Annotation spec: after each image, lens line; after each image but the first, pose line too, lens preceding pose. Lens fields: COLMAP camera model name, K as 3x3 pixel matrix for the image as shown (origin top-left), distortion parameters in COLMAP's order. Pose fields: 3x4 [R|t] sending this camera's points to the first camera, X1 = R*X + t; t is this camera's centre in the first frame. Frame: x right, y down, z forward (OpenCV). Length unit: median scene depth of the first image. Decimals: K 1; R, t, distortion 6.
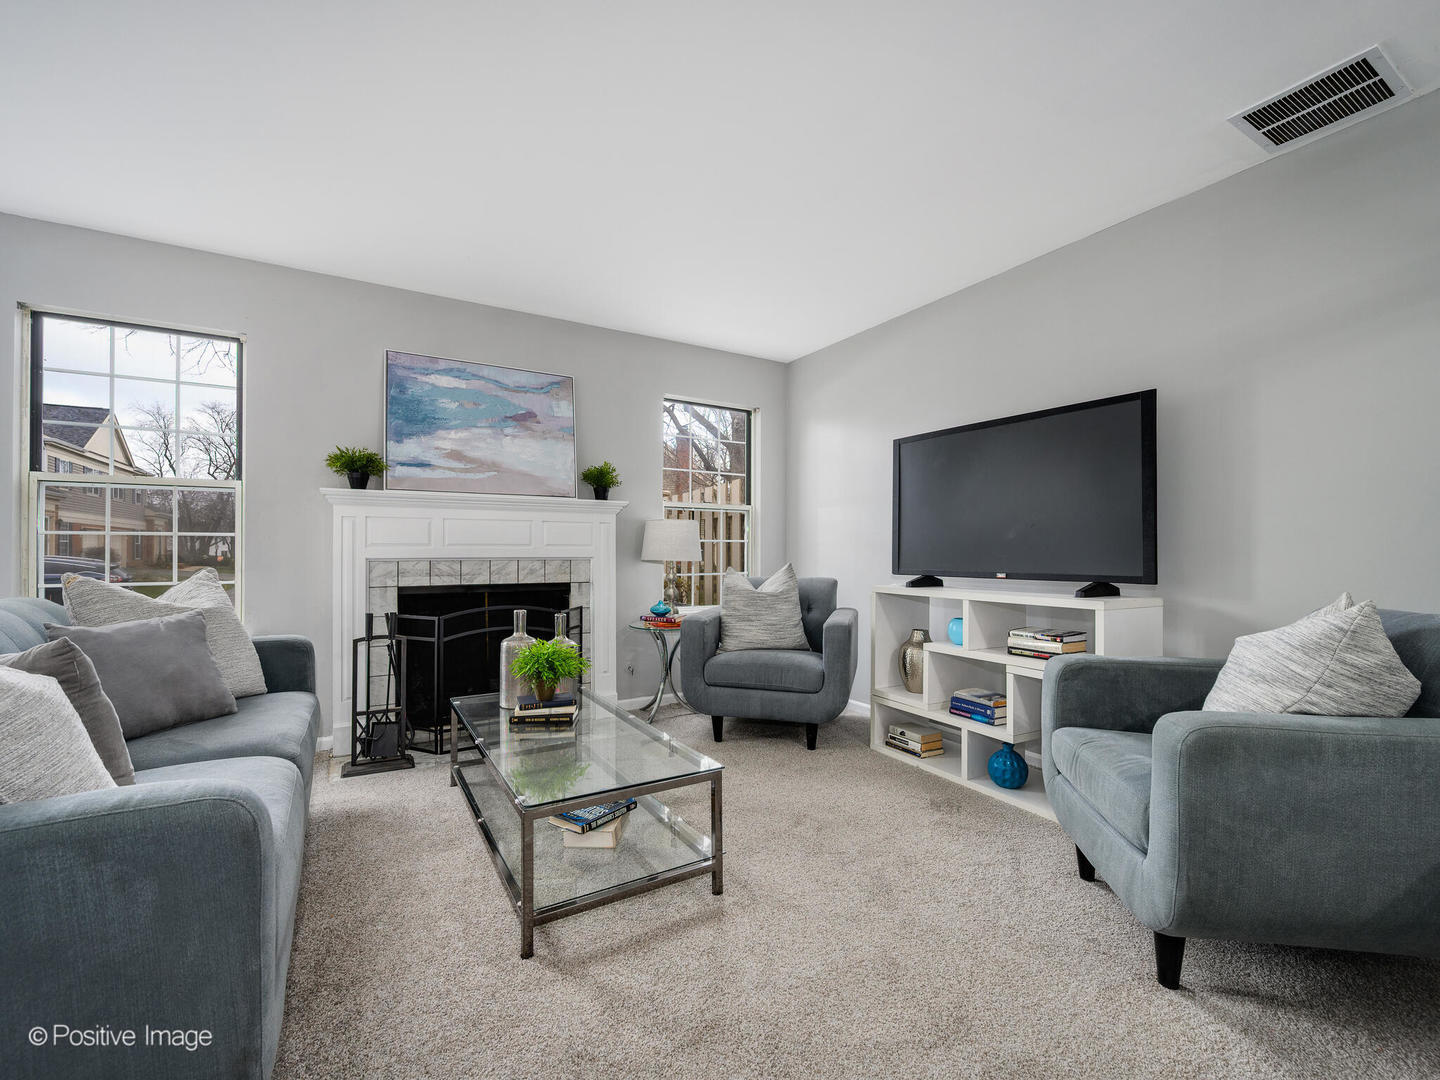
lens RADIAL K [[654.2, 0, 740.4], [0, 654.2, 545.0], [0, 0, 1]] dist [0.001144, -0.000511]
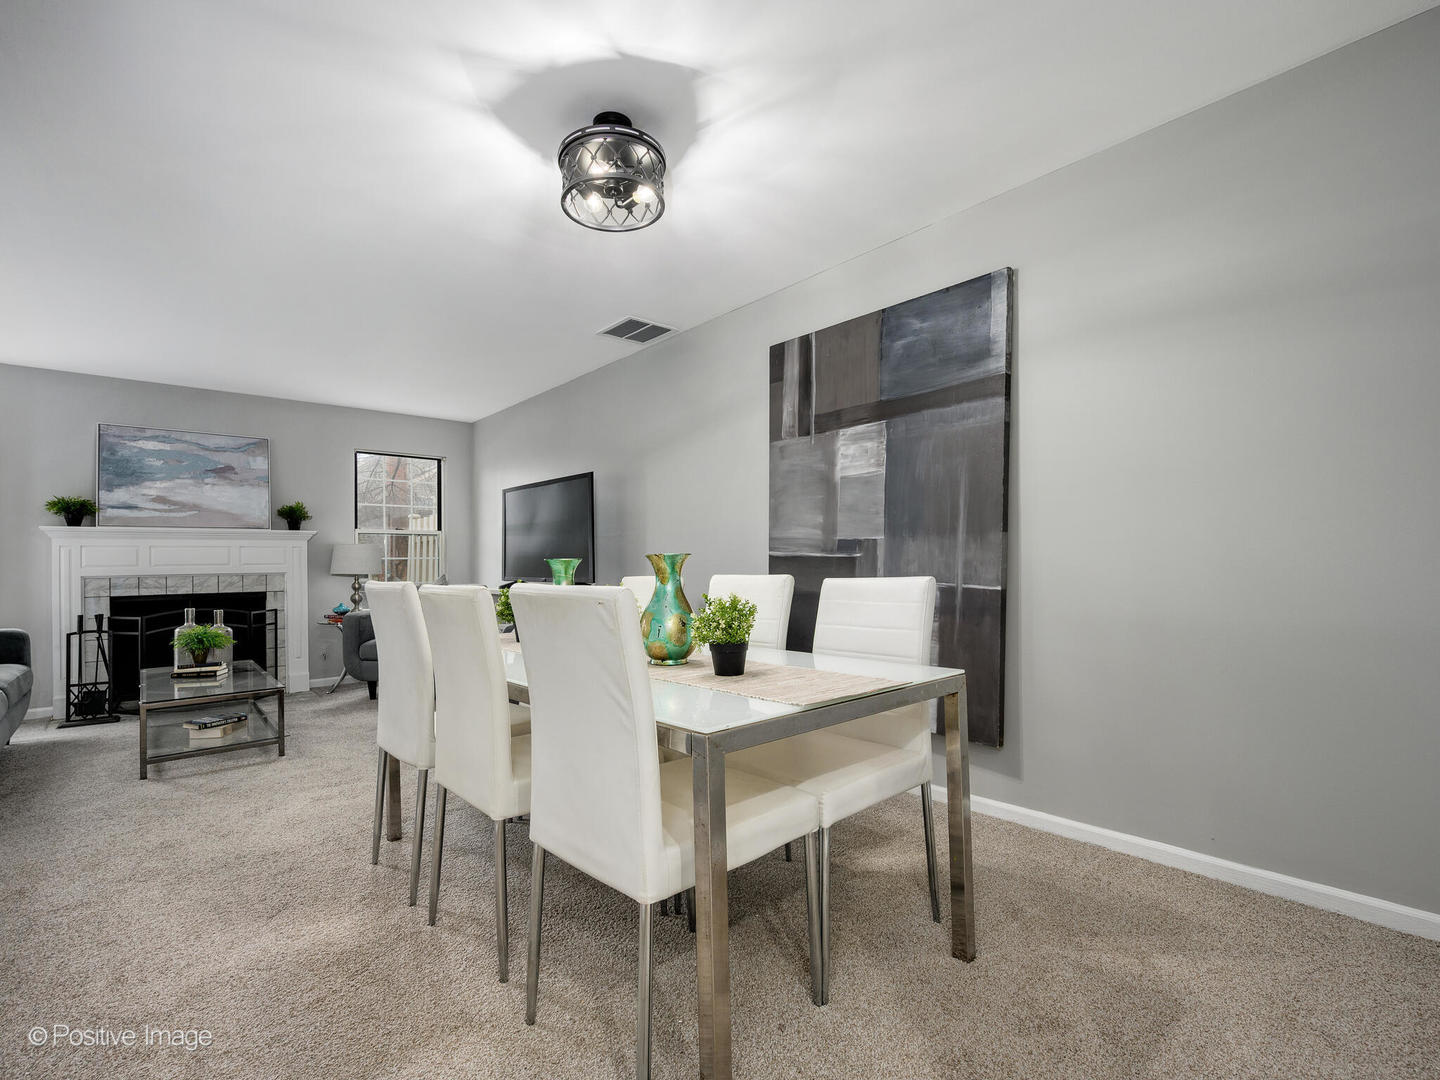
lens RADIAL K [[654.1, 0, 726.1], [0, 654.1, 555.4], [0, 0, 1]] dist [0.005960, -0.003318]
pose [[0.981841, -0.012066, 0.189321, 0.491667], [0.012237, 0.999925, 0.000264, -0.007123], [-0.189310, 0.002057, 0.981915, -0.601537]]
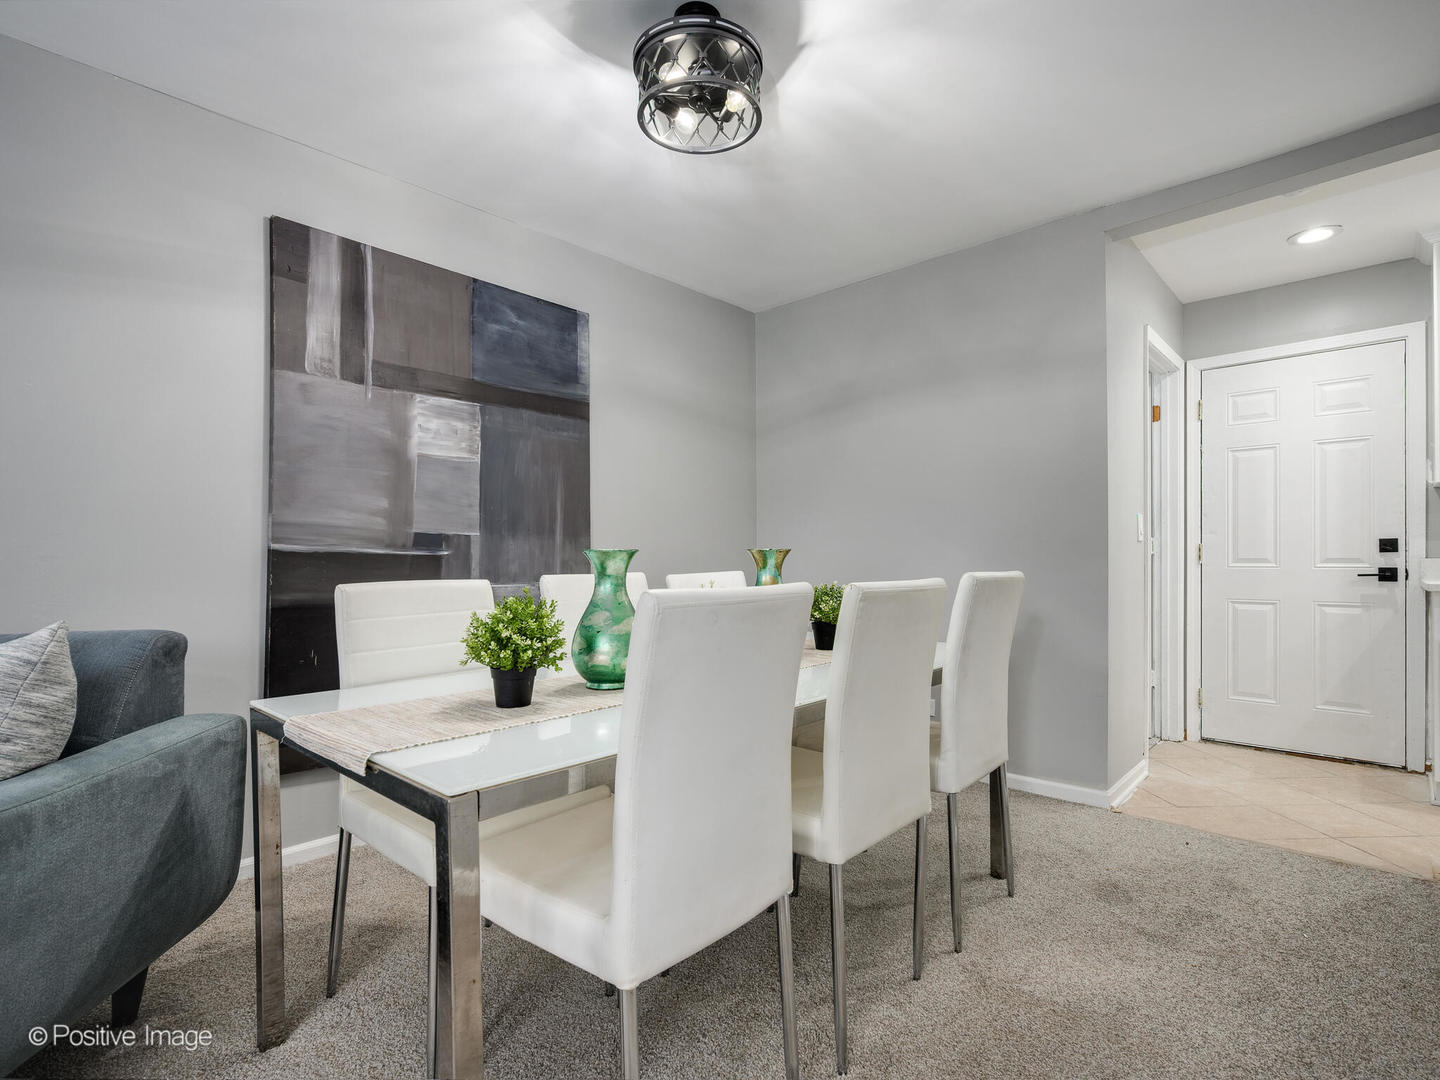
lens RADIAL K [[722.5, 0, 709.0], [0, 722.5, 556.5], [0, 0, 1]] dist [-0.004331, -0.000311]
pose [[-0.260104, 0.003093, 0.965576, -0.044892], [-0.007597, 0.999957, -0.005250, 0.000966], [-0.965551, -0.008701, -0.260069, 0.181093]]
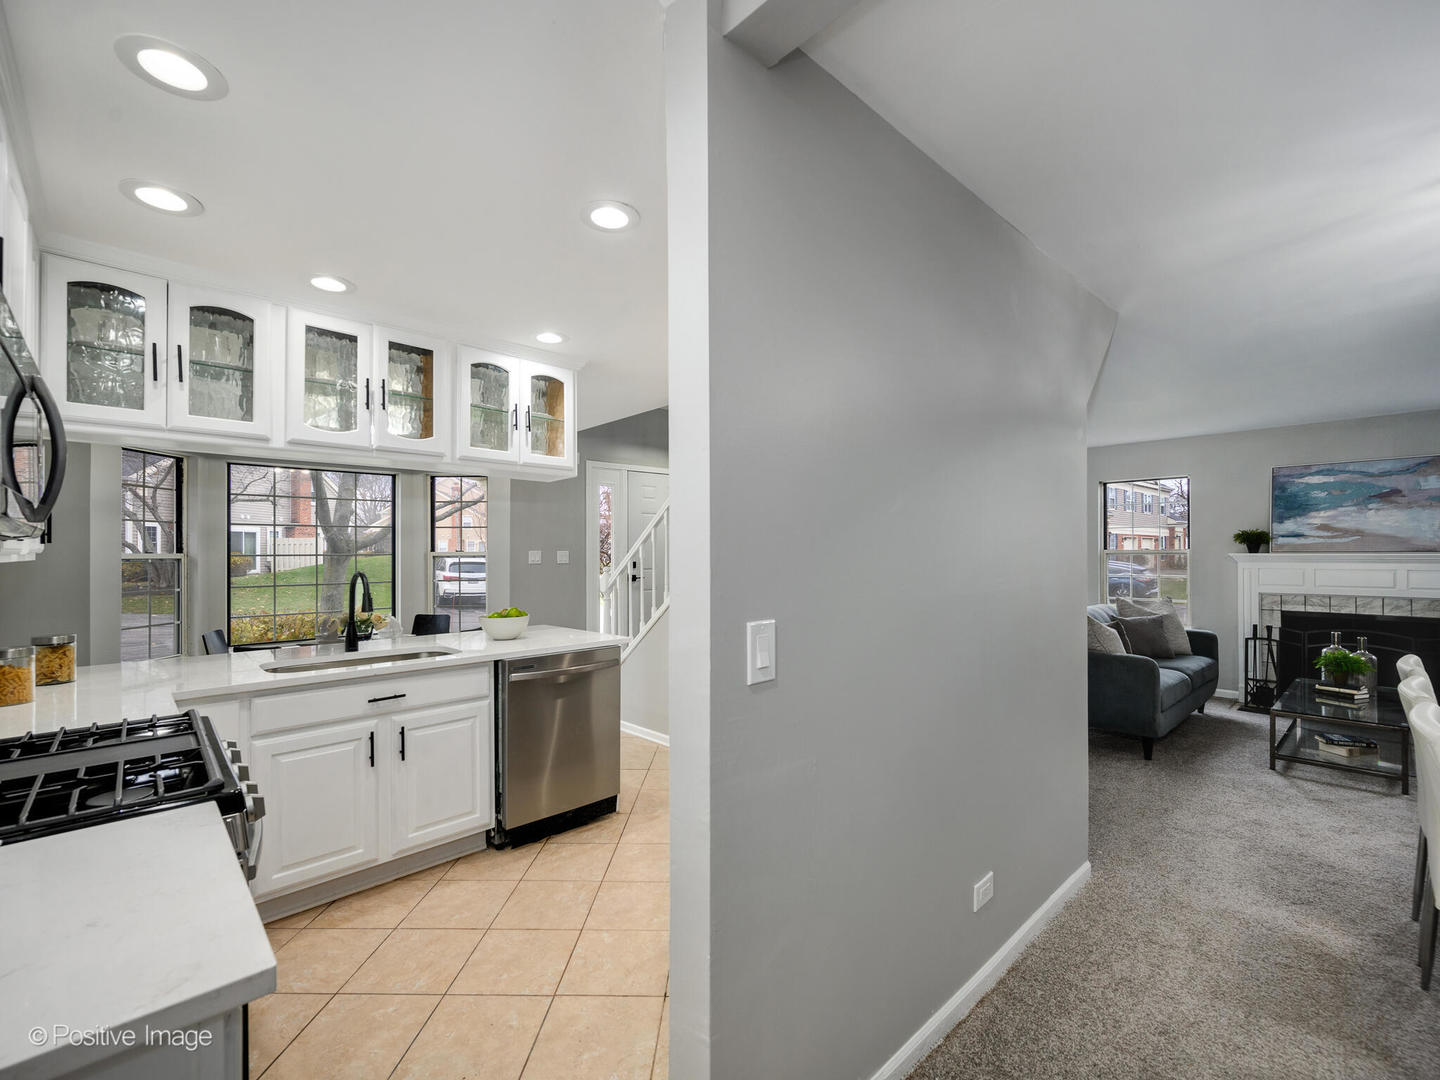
lens RADIAL K [[654.1, 0, 714.5], [0, 654.1, 549.5], [0, 0, 1]] dist [0.005960, -0.003318]
pose [[0.221674, -0.003838, -0.975113, 0.787090], [0.011941, 0.999928, -0.001221, -0.107584], [0.975048, -0.011373, 0.221704, -0.771332]]
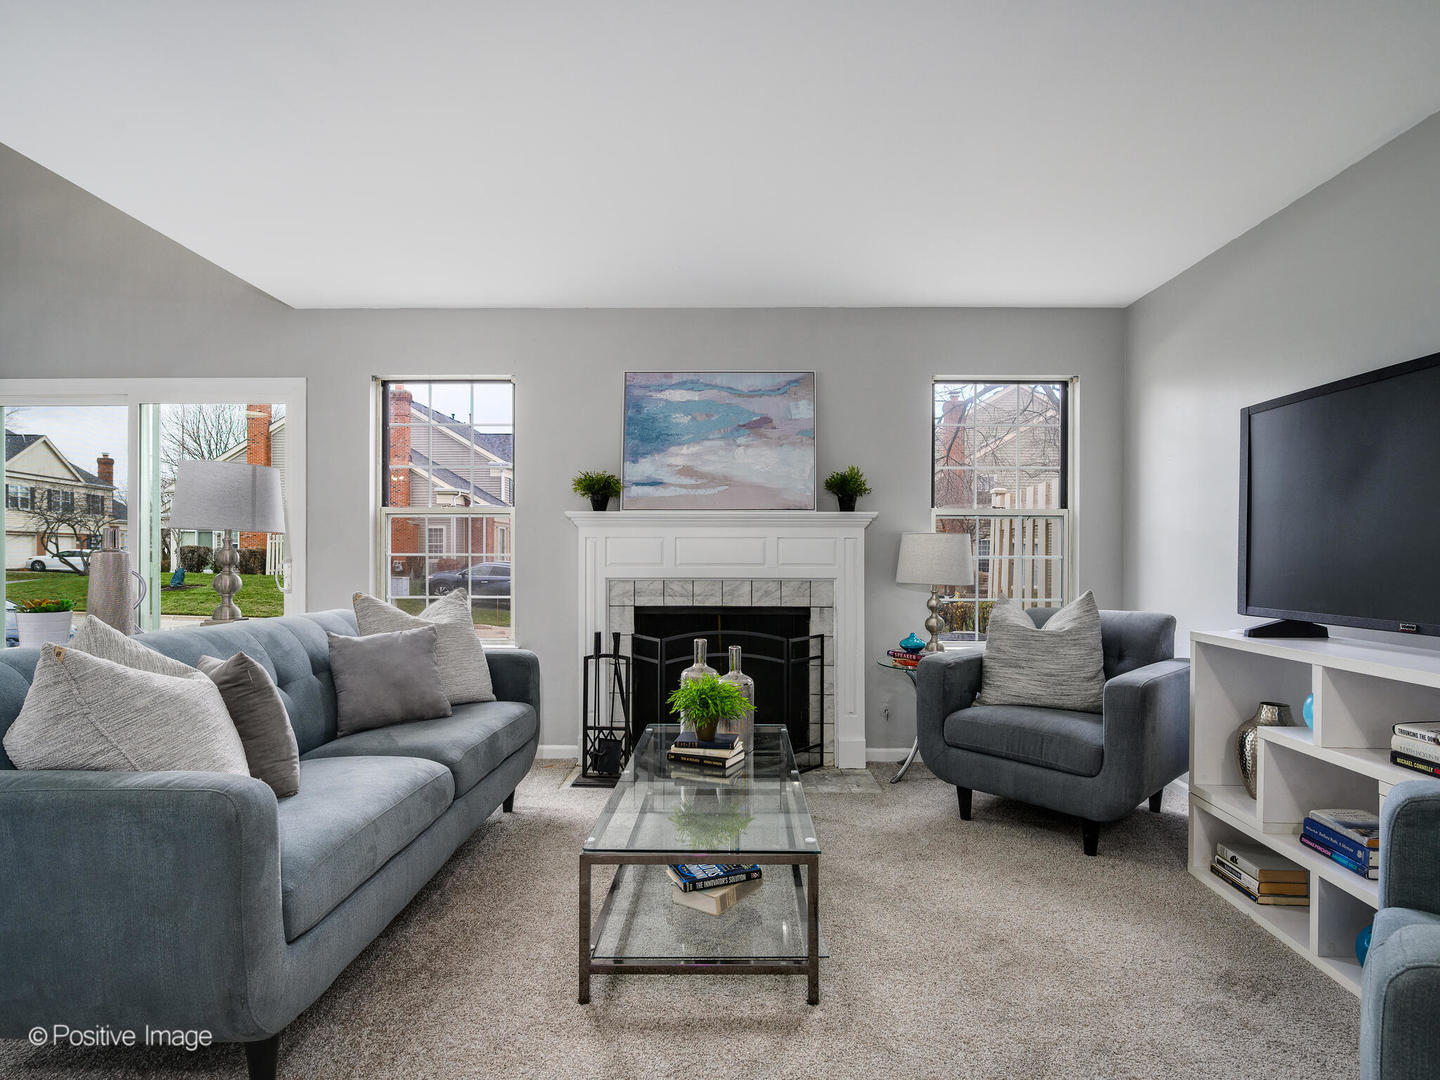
lens RADIAL K [[773.2, 0, 708.5], [0, 773.2, 557.3], [0, 0, 1]] dist [0.004418, -0.004645]
pose [[0.839196, 0.002881, -0.543821, 0.223122], [0.002815, 0.999950, 0.009641, -0.022864], [0.543822, -0.009621, 0.839146, 0.066214]]
